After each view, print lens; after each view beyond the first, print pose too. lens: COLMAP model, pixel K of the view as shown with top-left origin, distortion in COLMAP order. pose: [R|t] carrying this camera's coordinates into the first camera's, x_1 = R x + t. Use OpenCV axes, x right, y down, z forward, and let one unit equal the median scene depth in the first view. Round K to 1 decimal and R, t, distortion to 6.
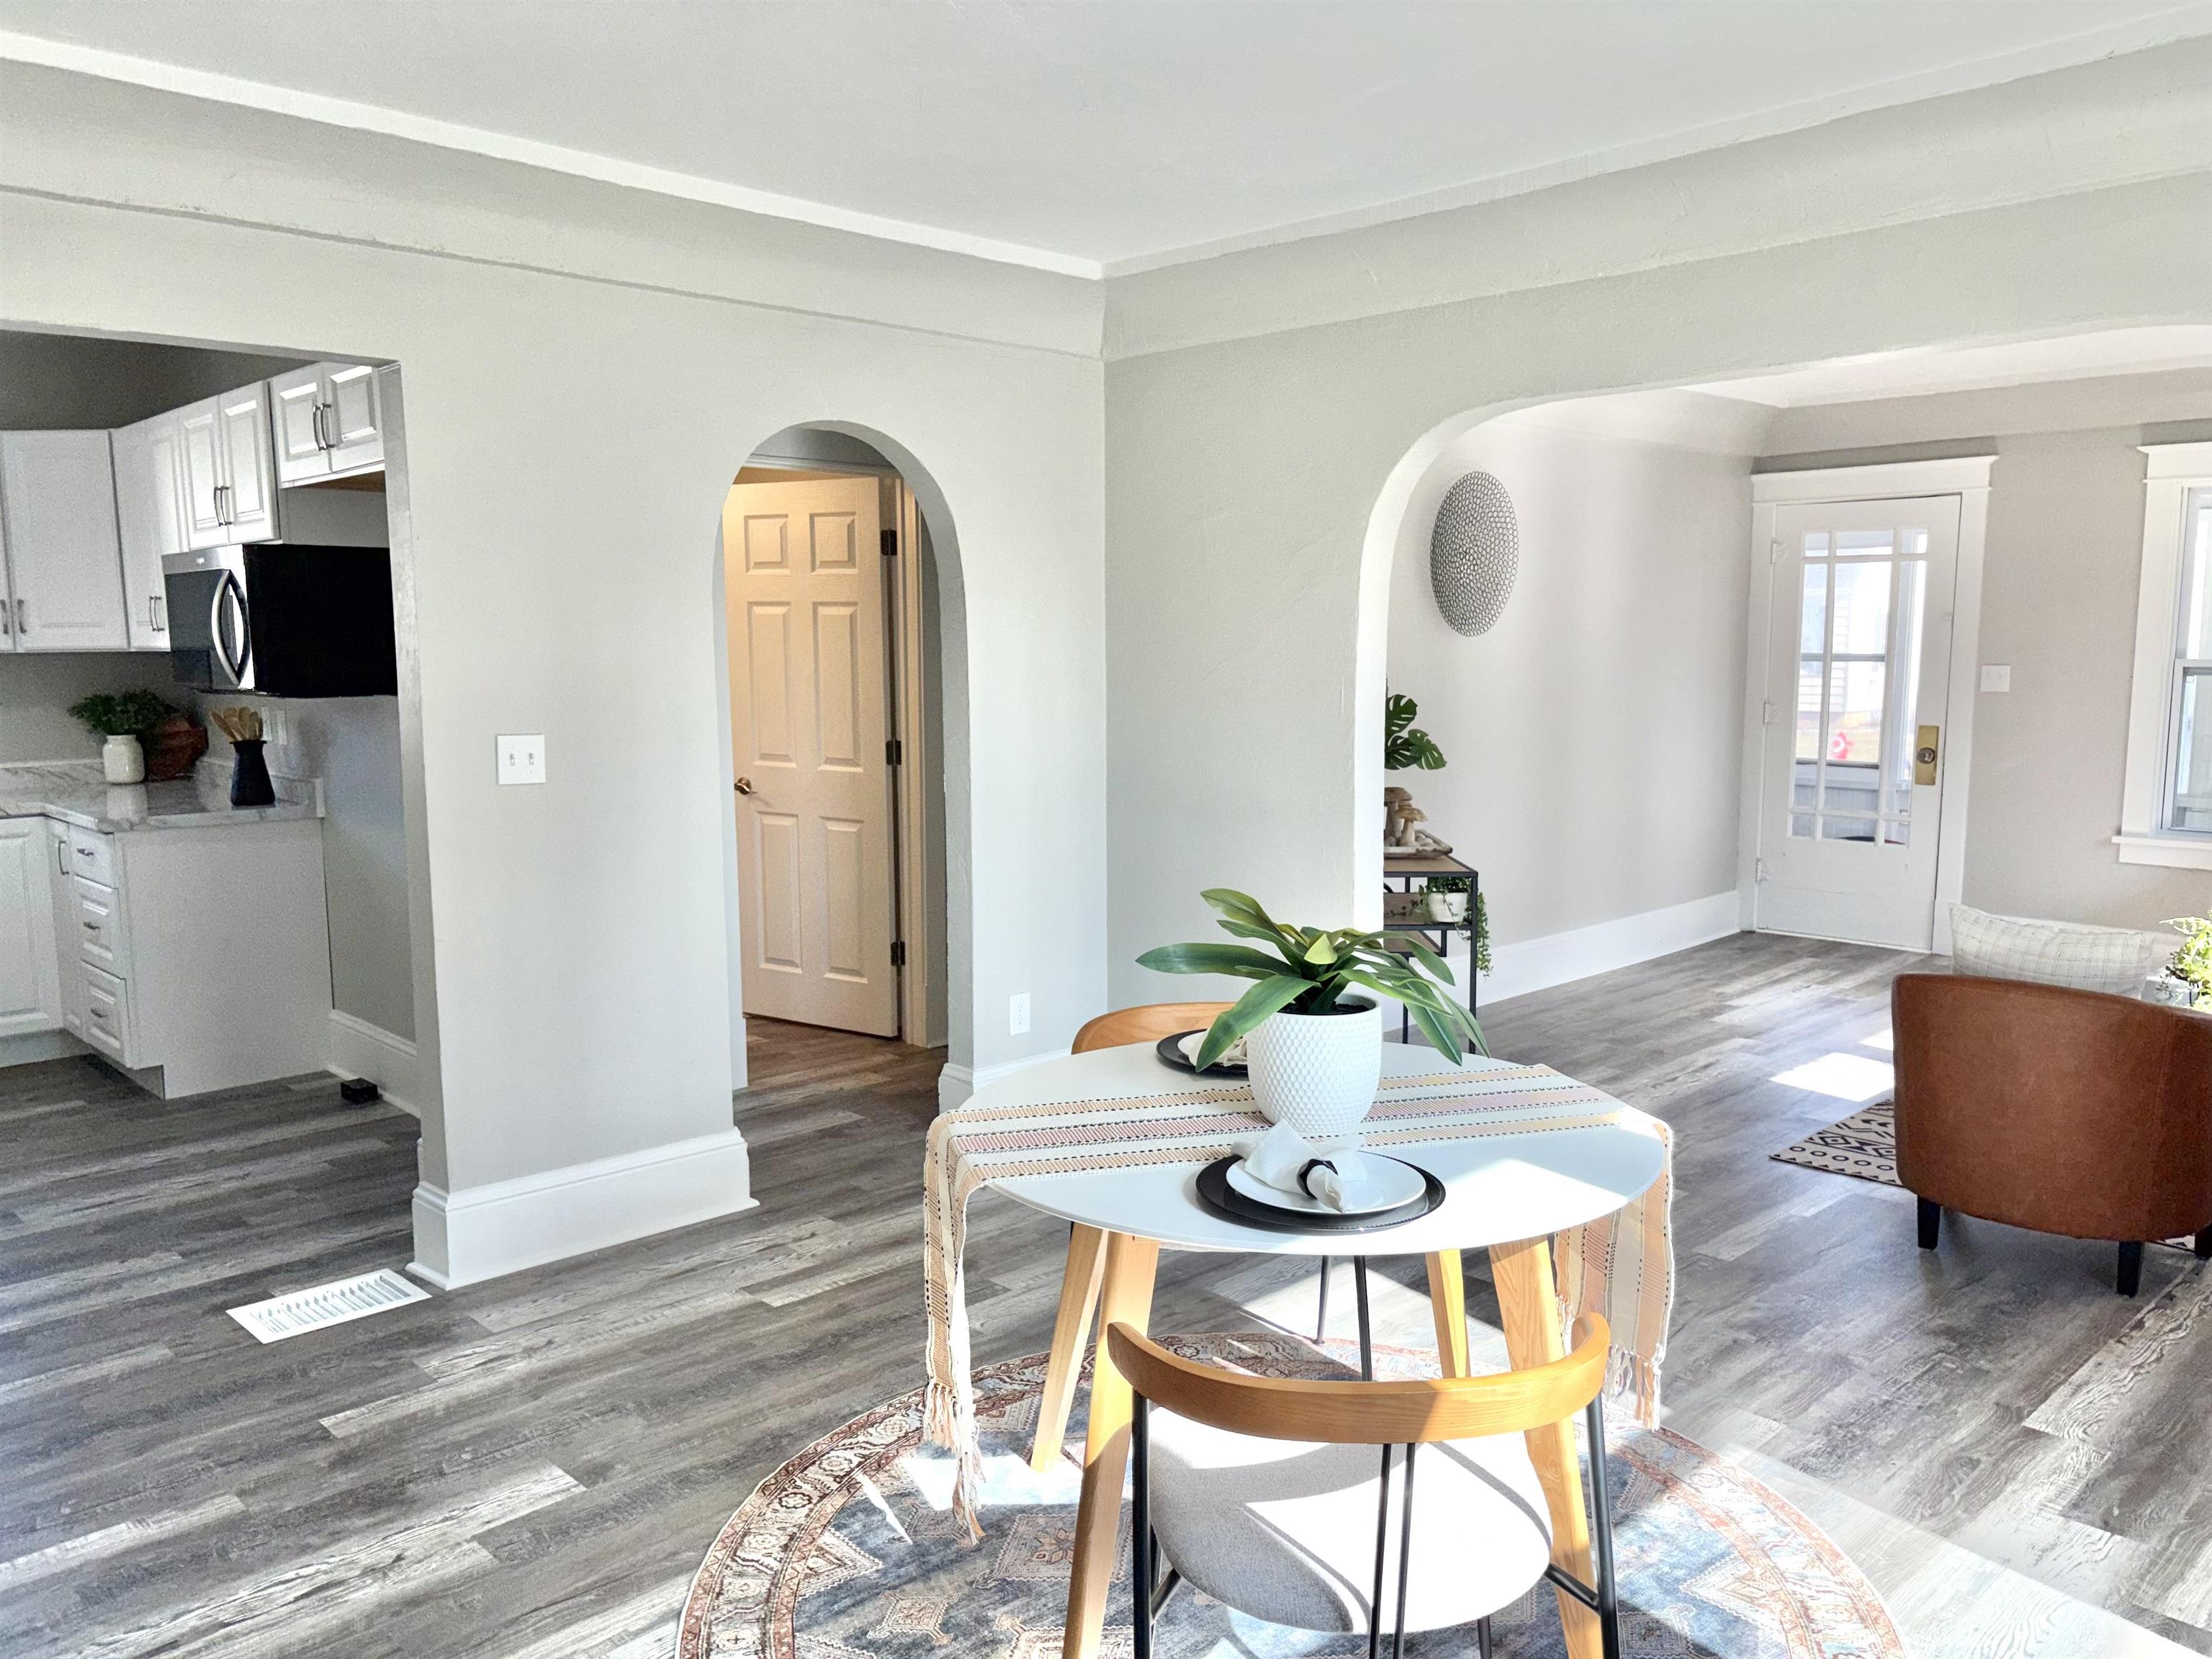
lens RADIAL K [[1675.8, 0, 1116.4], [0, 1675.8, 858.6], [0, 0, 1]] dist [0.049009, -0.061224]
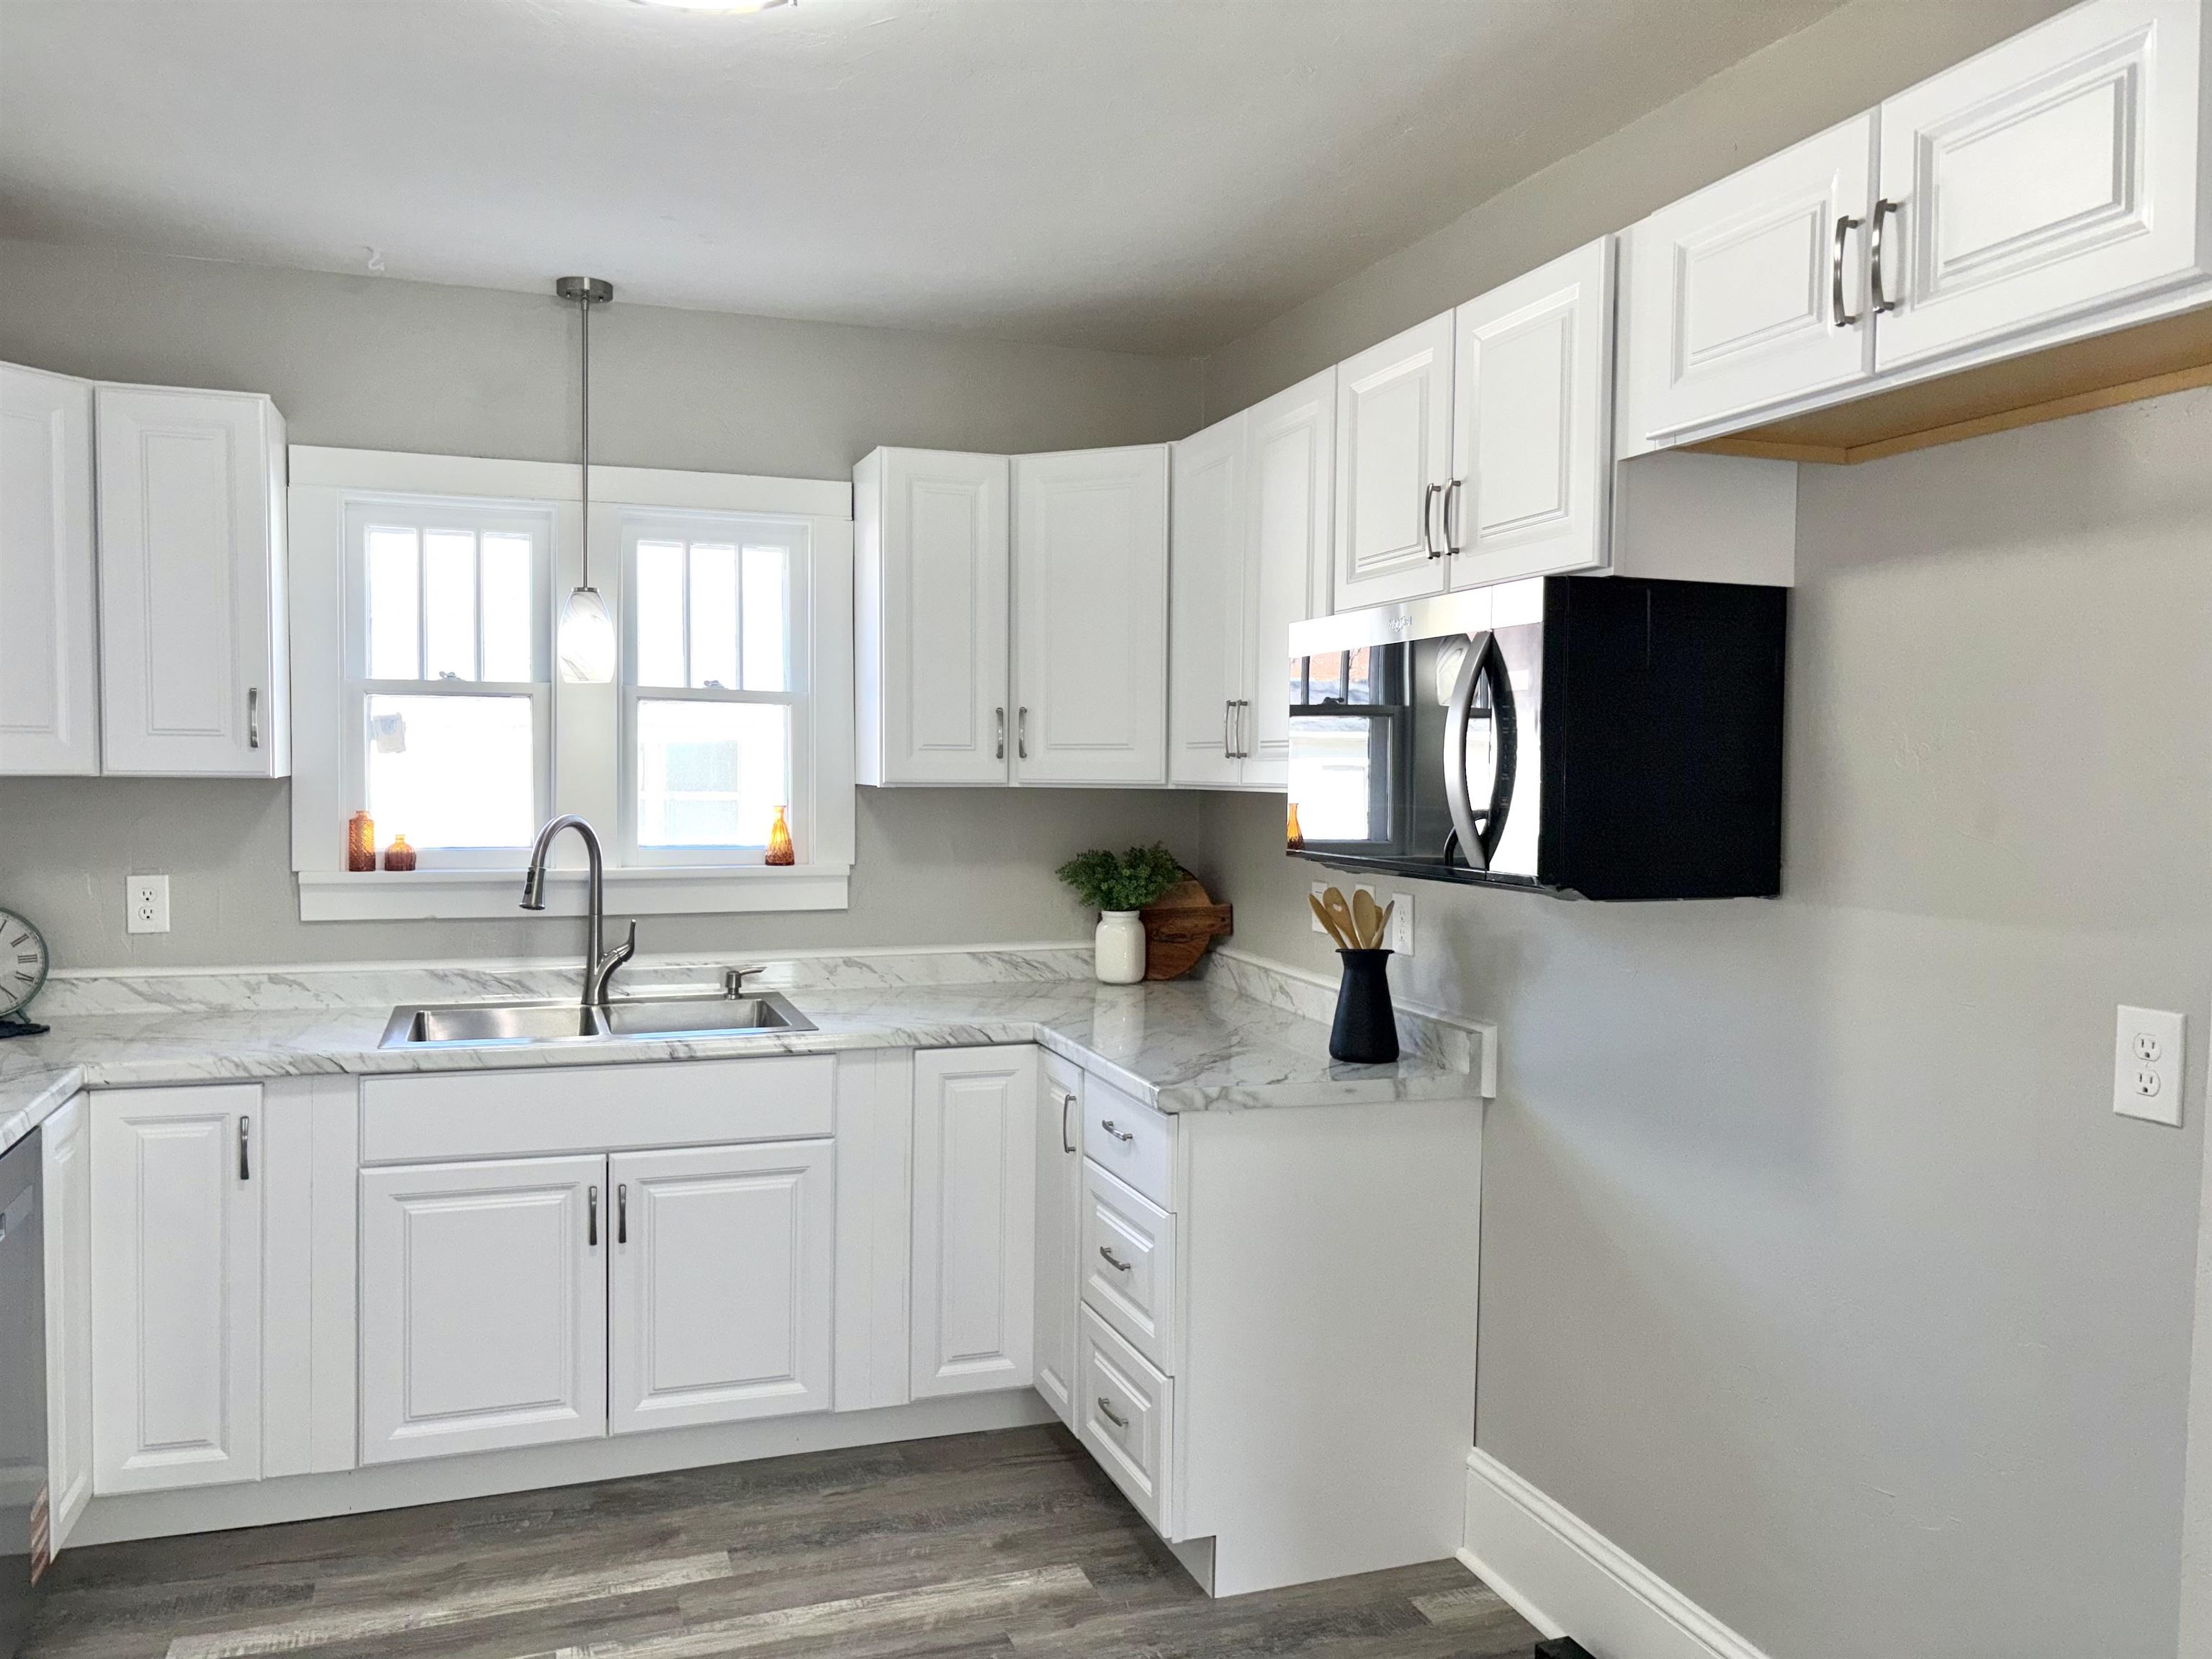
lens RADIAL K [[1686.9, 0, 1096.9], [0, 1686.9, 835.5], [0, 0, 1]] dist [0.060757, -0.056690]
pose [[0.905955, 0.036512, -0.421796, -0.353156], [-0.076389, 0.994020, -0.078026, -0.055690], [0.416425, 0.102909, 0.903327, 0.435329]]
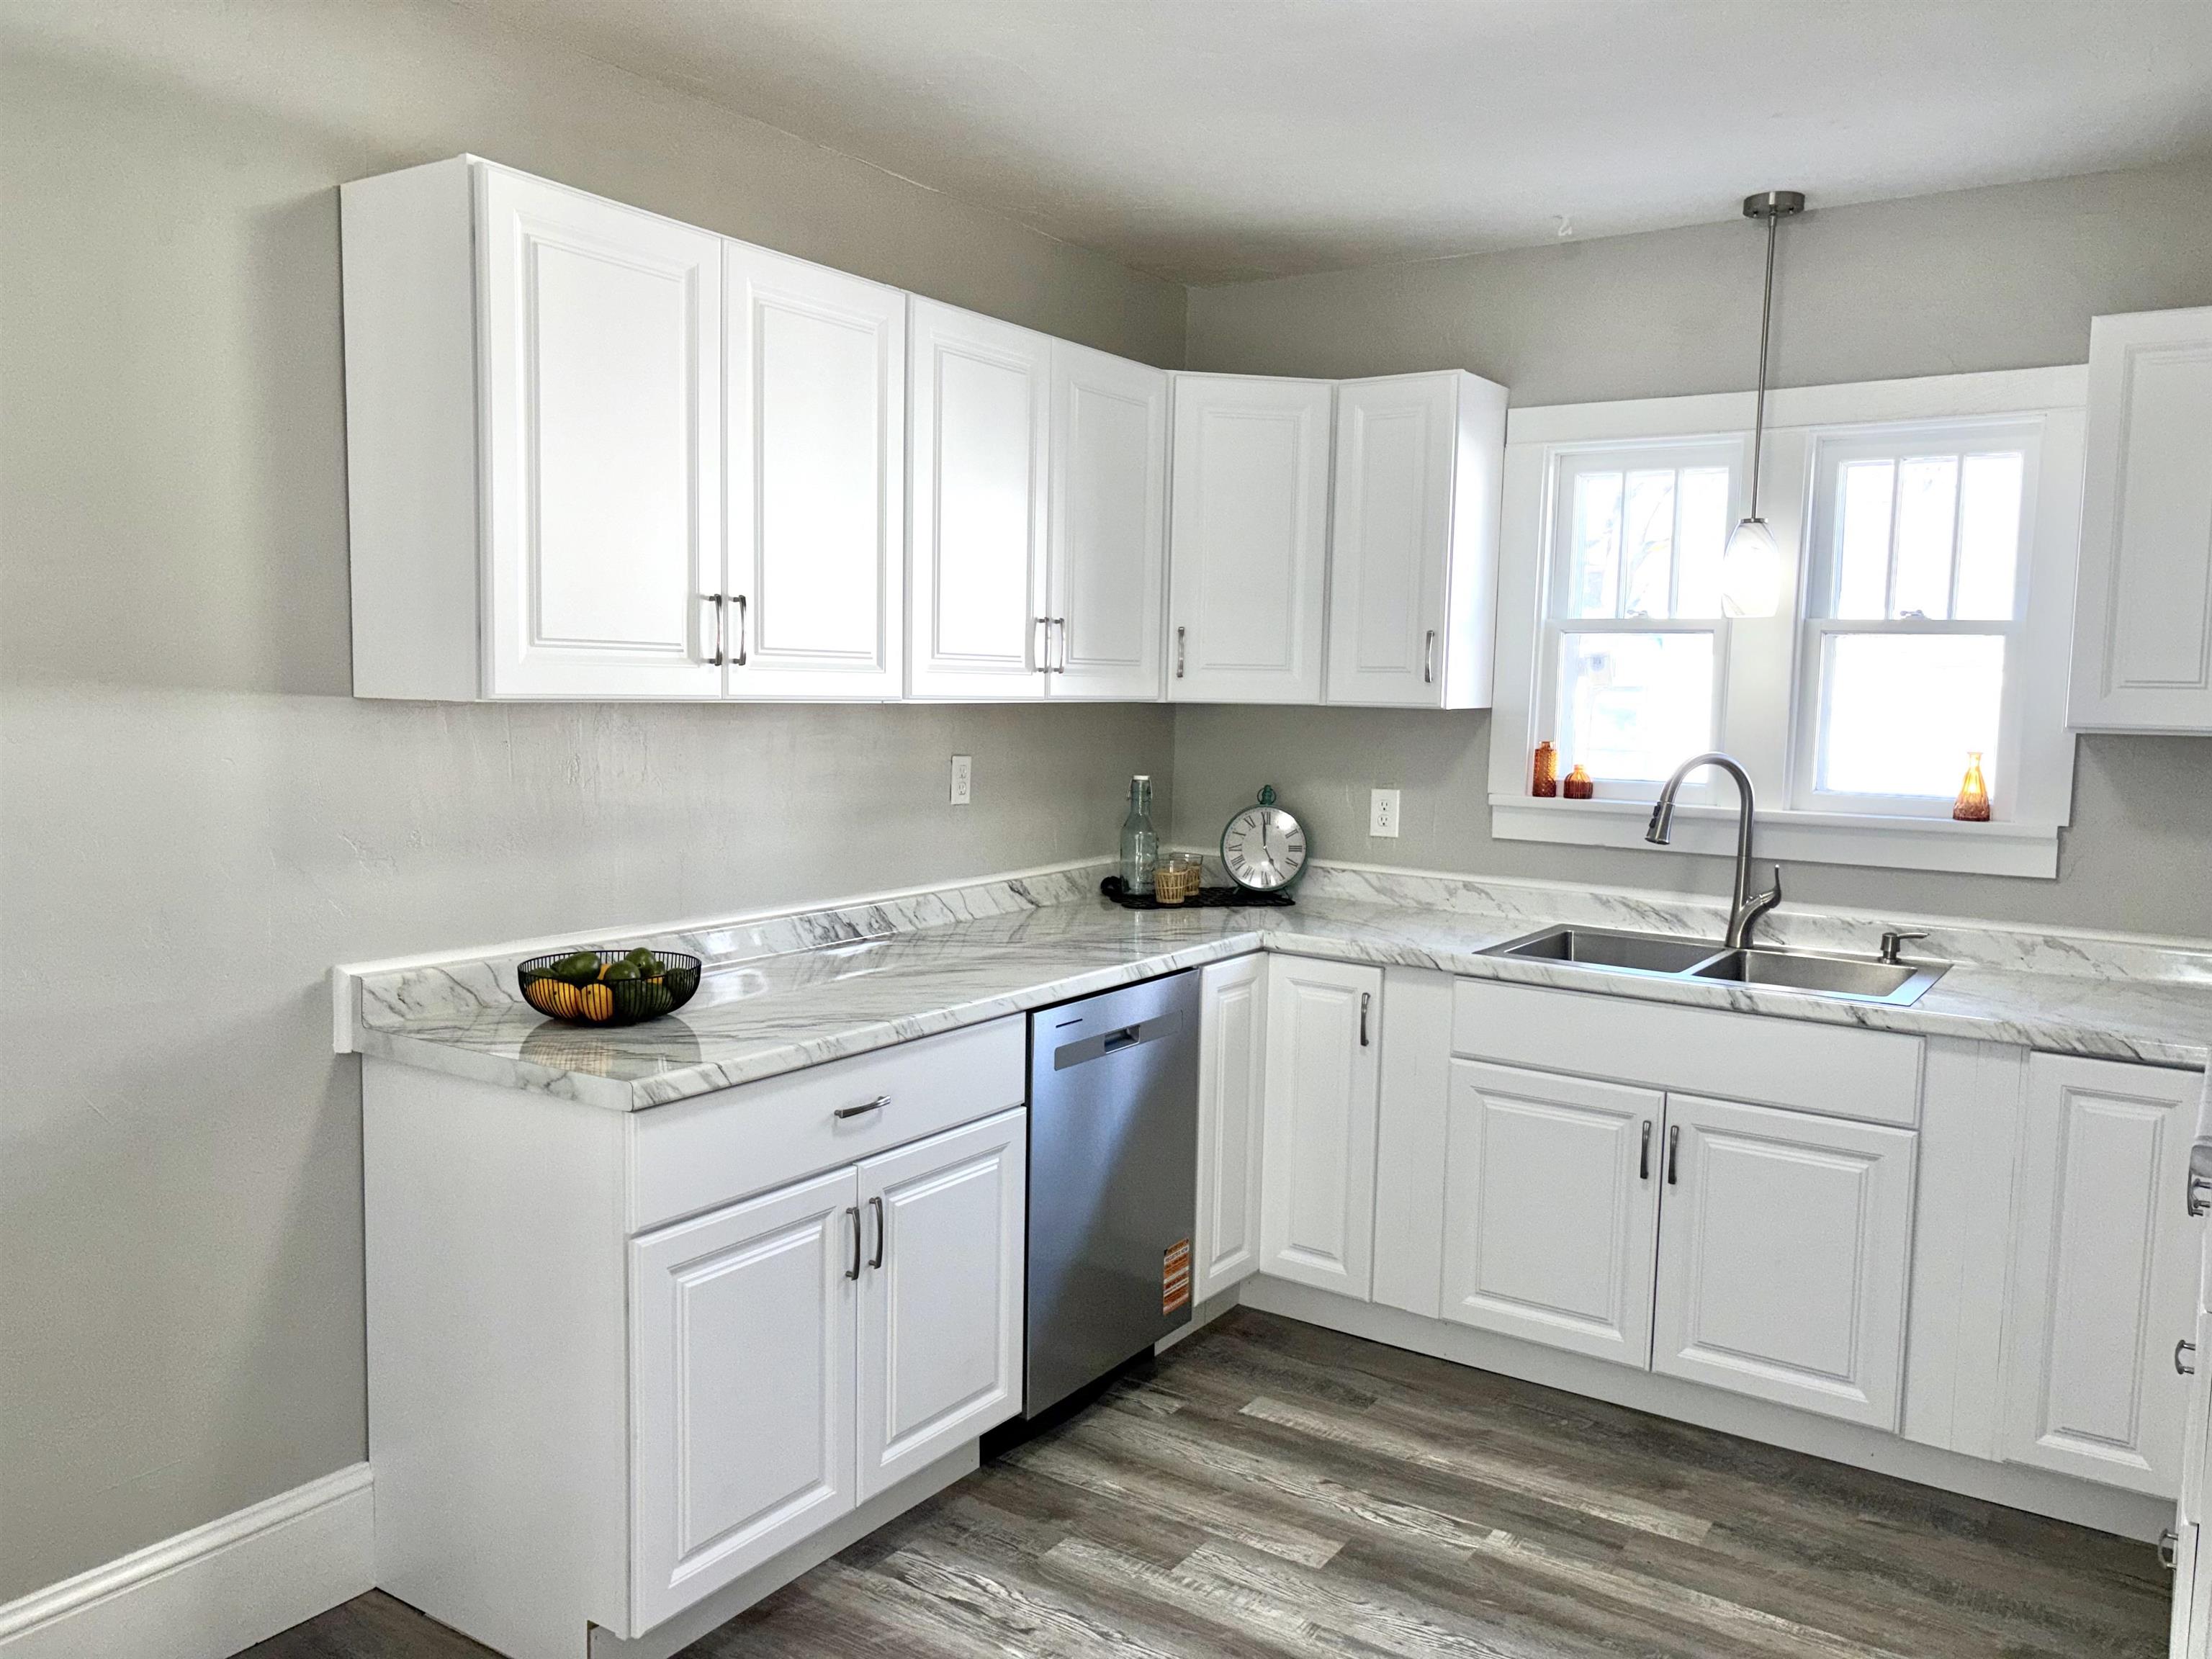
lens RADIAL K [[1682.7, 0, 1106.0], [0, 1682.7, 829.5], [0, 0, 1]] dist [0.064064, -0.055061]
pose [[0.208323, 0.101804, -0.972747, -0.230699], [-0.160341, 0.984667, 0.068713, -0.077636], [0.964828, 0.141657, 0.221452, 0.580473]]
